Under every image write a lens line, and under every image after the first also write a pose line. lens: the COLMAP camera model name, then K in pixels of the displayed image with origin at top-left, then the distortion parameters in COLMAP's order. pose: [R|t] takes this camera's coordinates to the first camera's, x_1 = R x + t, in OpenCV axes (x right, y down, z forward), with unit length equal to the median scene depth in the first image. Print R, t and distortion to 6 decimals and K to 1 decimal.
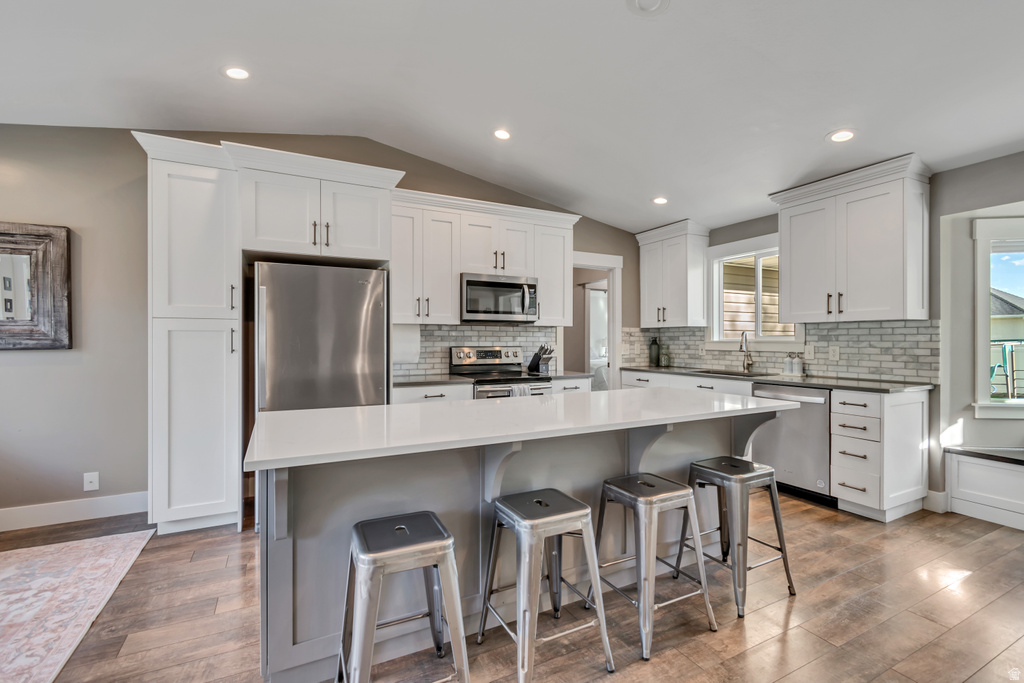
lens RADIAL K [[456.9, 0, 514.3], [0, 456.9, 343.5], [0, 0, 1]] dist [0.001729, 0.001069]
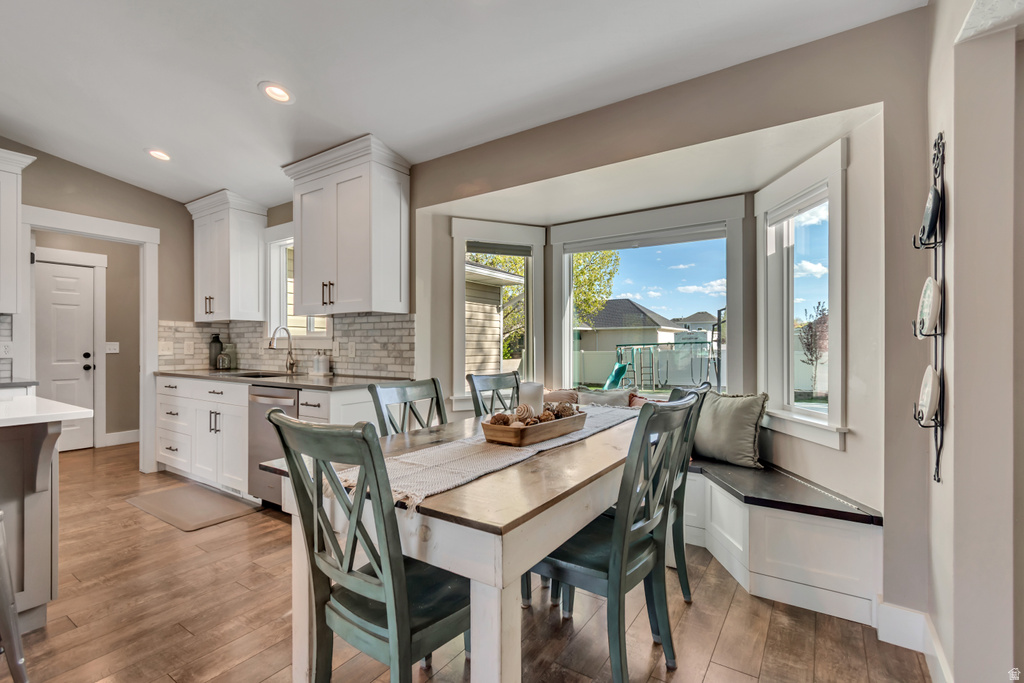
lens RADIAL K [[466.5, 0, 512.2], [0, 466.5, 349.1], [0, 0, 1]] dist [0.000654, 0.000031]
pose [[0.874564, -0.001739, 0.484907, 0.543418], [0.001576, 0.999998, 0.000745, 0.020788], [-0.484907, 0.000113, 0.874566, 0.017488]]
